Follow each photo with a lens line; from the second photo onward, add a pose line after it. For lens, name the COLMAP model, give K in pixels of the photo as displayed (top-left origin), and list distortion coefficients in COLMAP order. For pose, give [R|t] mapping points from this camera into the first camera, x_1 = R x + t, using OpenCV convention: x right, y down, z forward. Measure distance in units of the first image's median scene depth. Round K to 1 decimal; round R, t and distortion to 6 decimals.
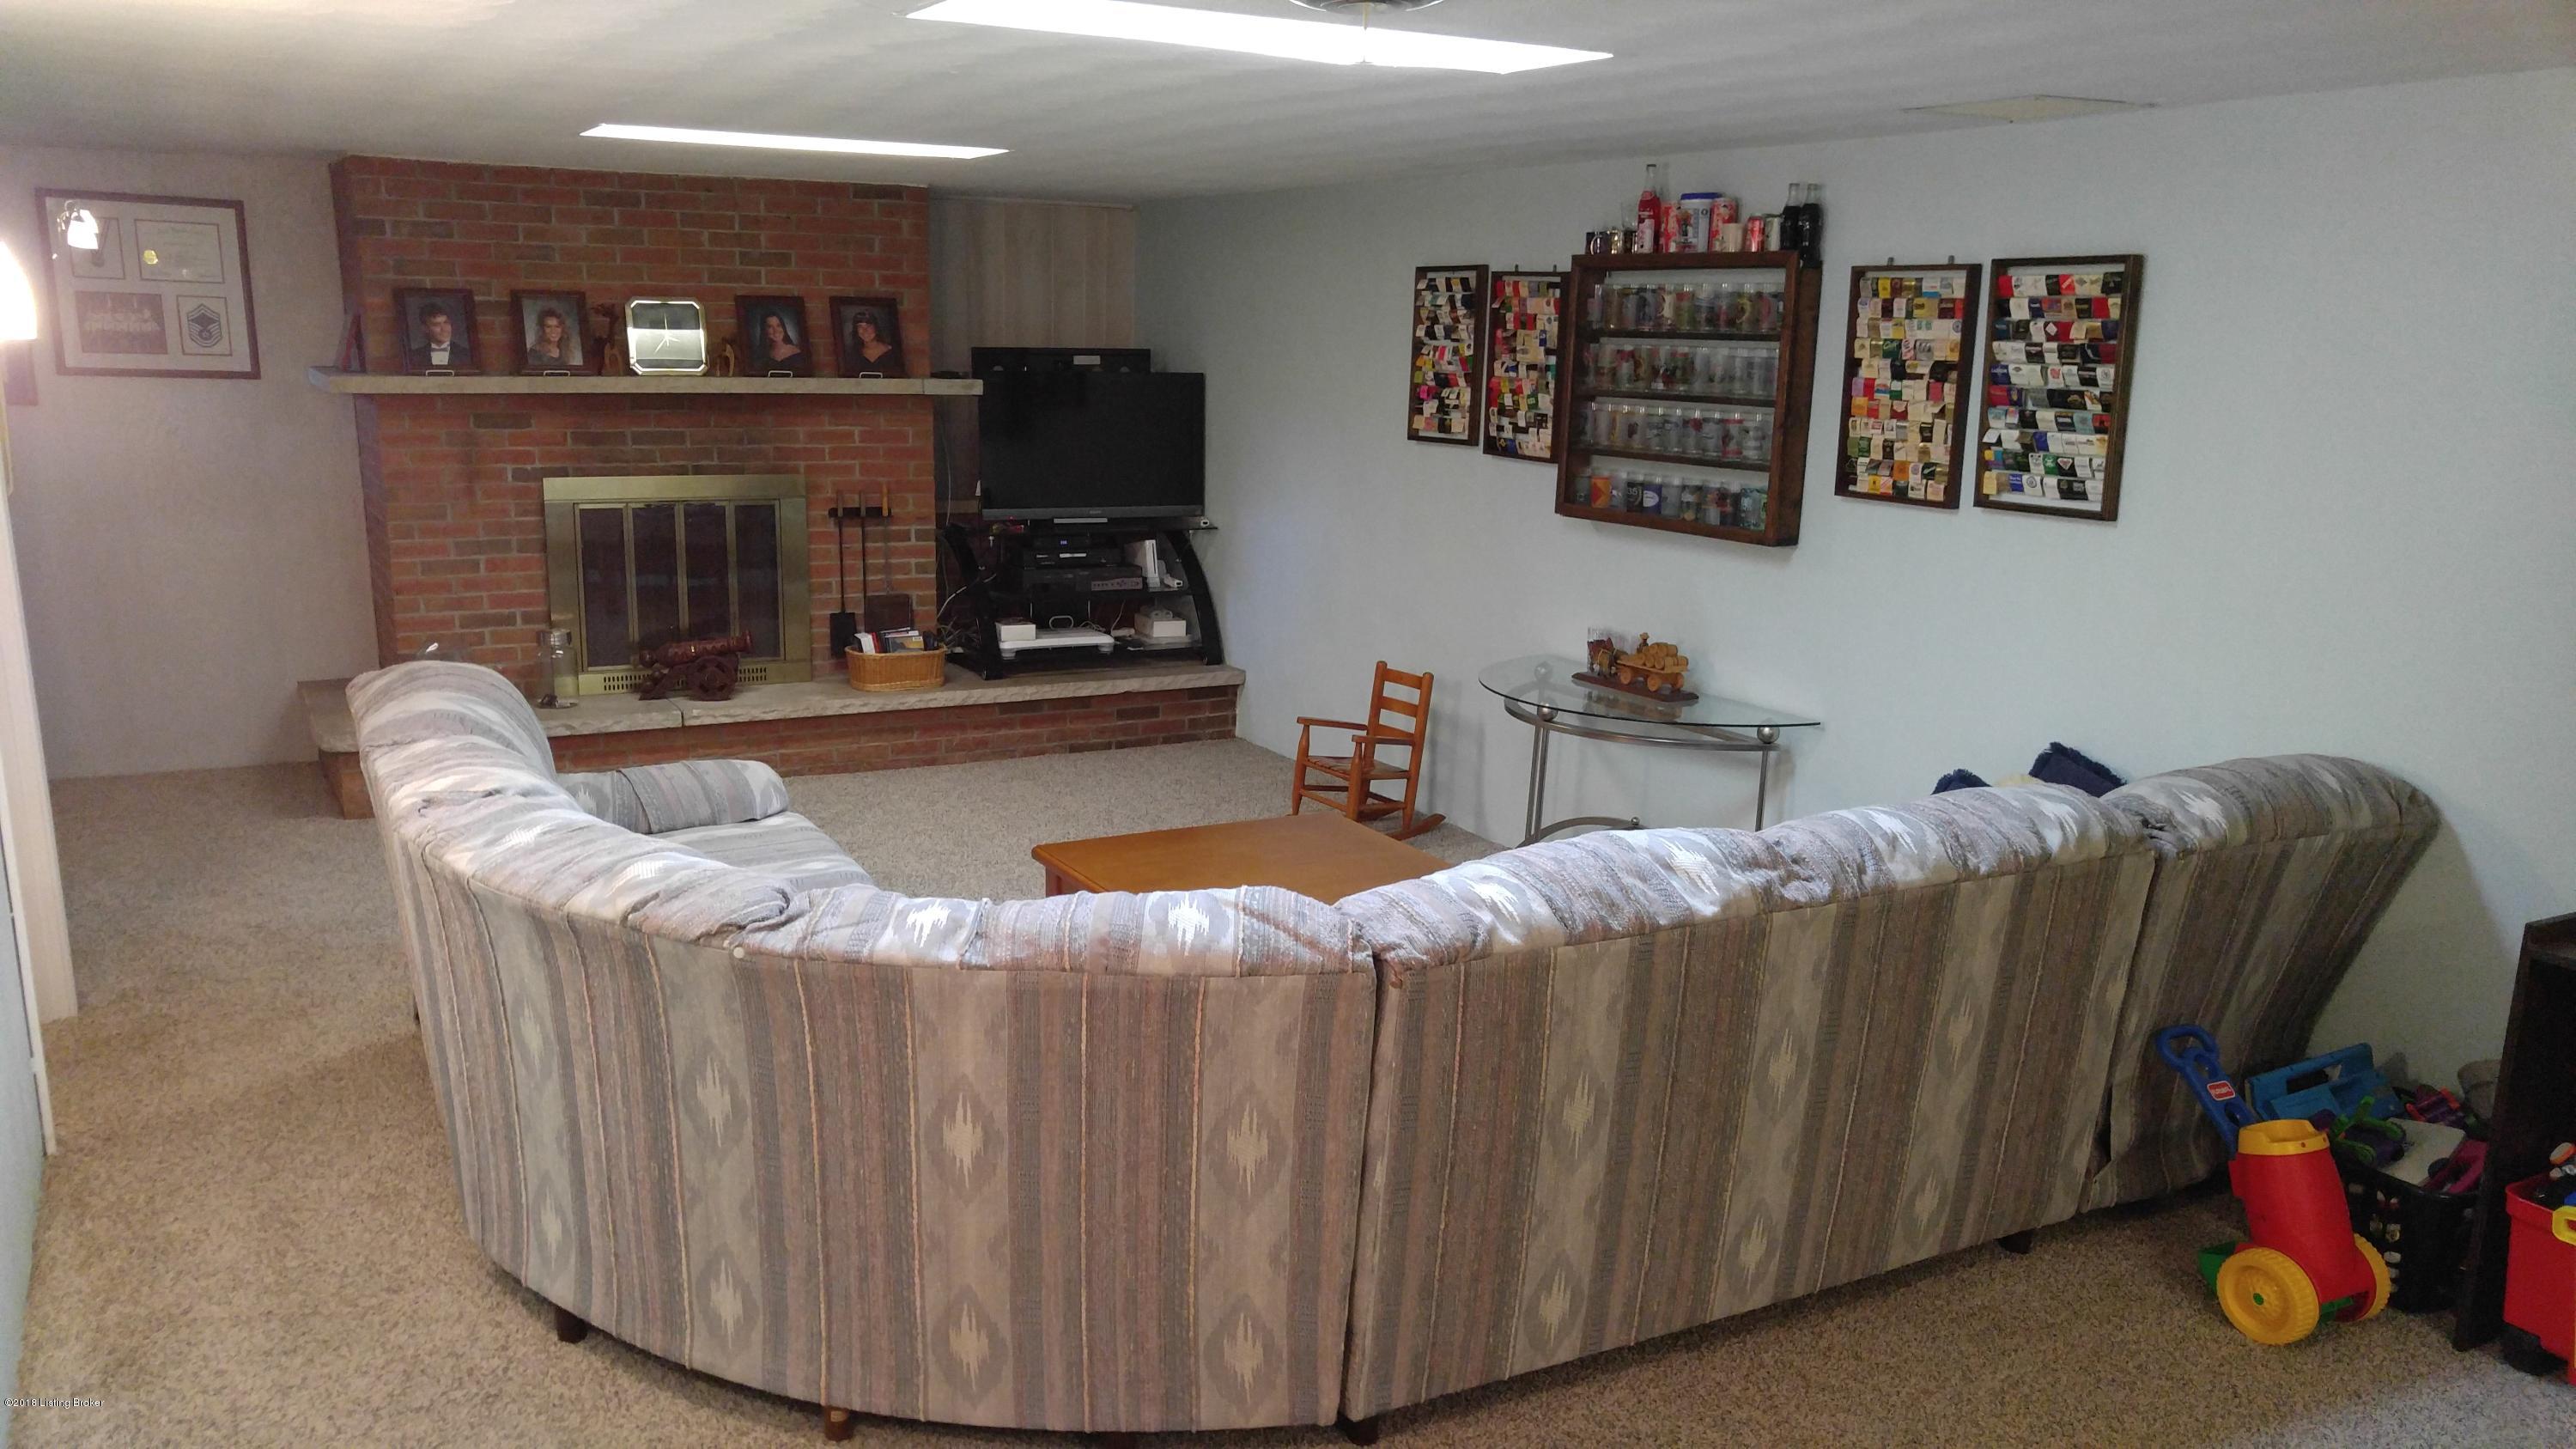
lens RADIAL K [[1934.6, 0, 1287.5], [0, 1934.6, 713.5], [0, 0, 1]] dist [-0.009286, 0.003668]
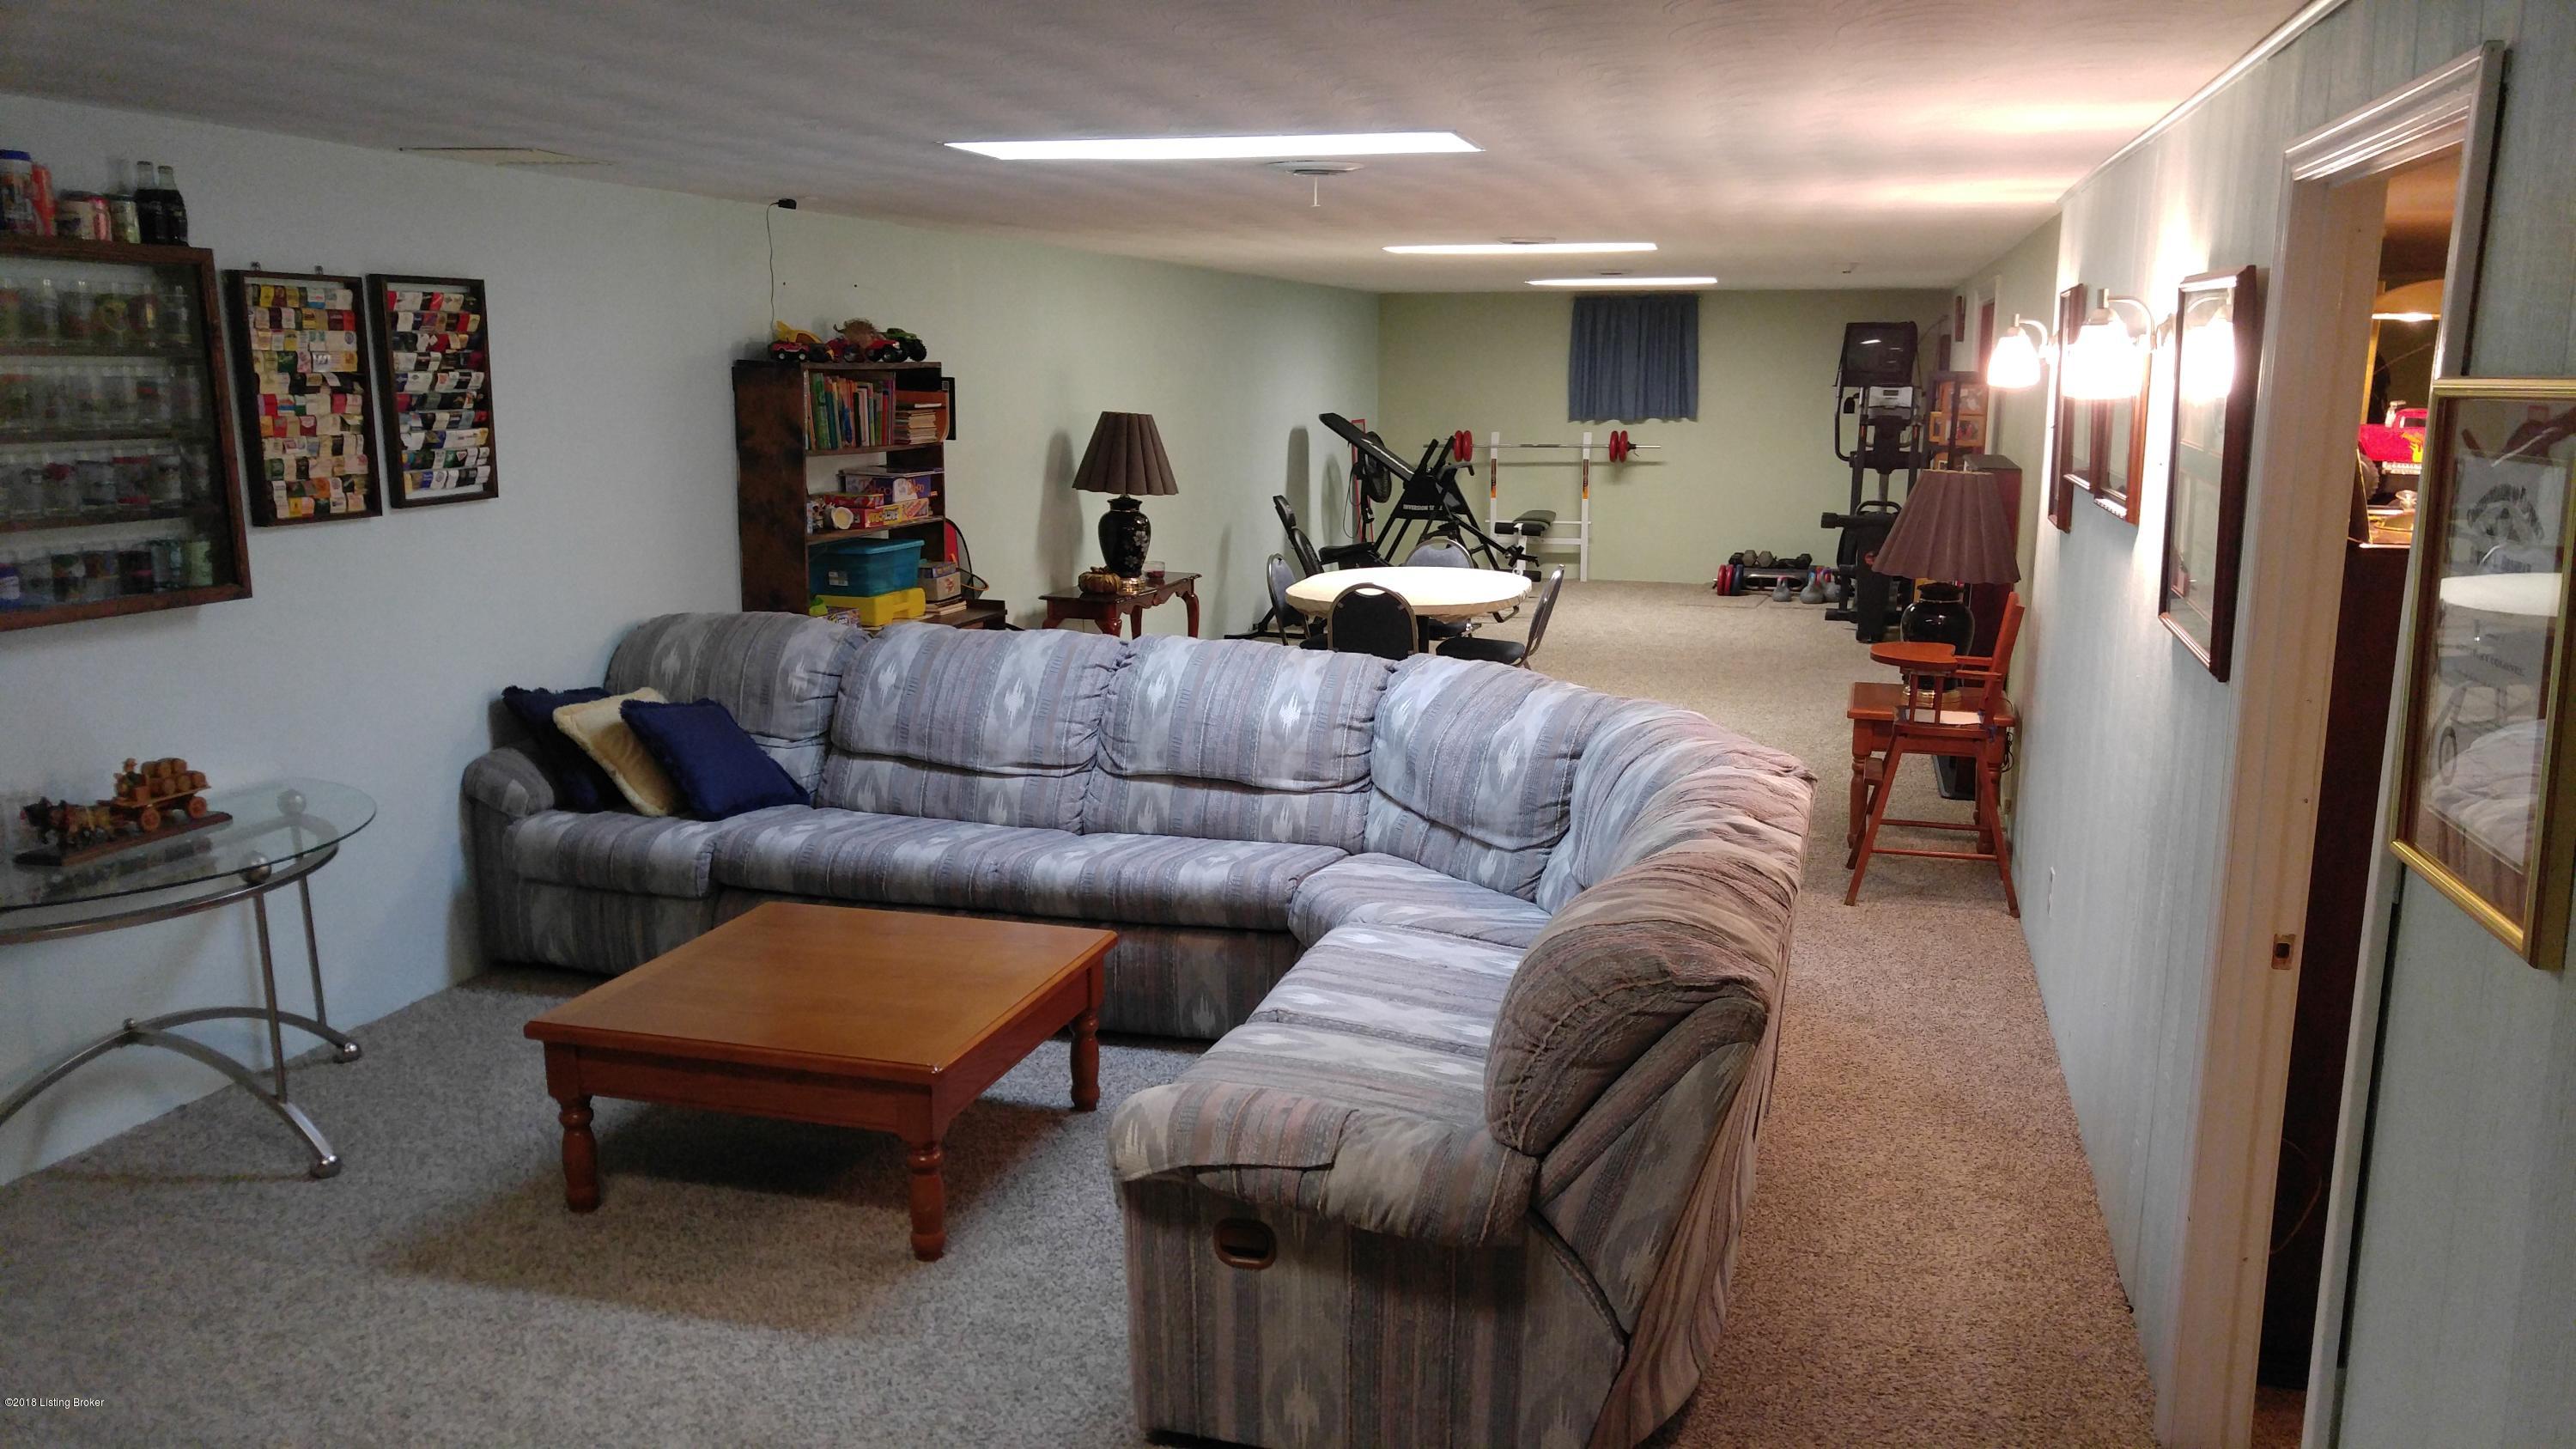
lens RADIAL K [[1934.6, 0, 1286.5], [0, 1934.6, 736.6], [0, 0, 1]] dist [-0.009286, 0.003668]
pose [[-0.723992, -0.135083, 0.676453, -0.722471], [0.137441, 0.932728, 0.333358, -0.273879], [-0.675978, 0.334321, -0.656722, 1.395227]]
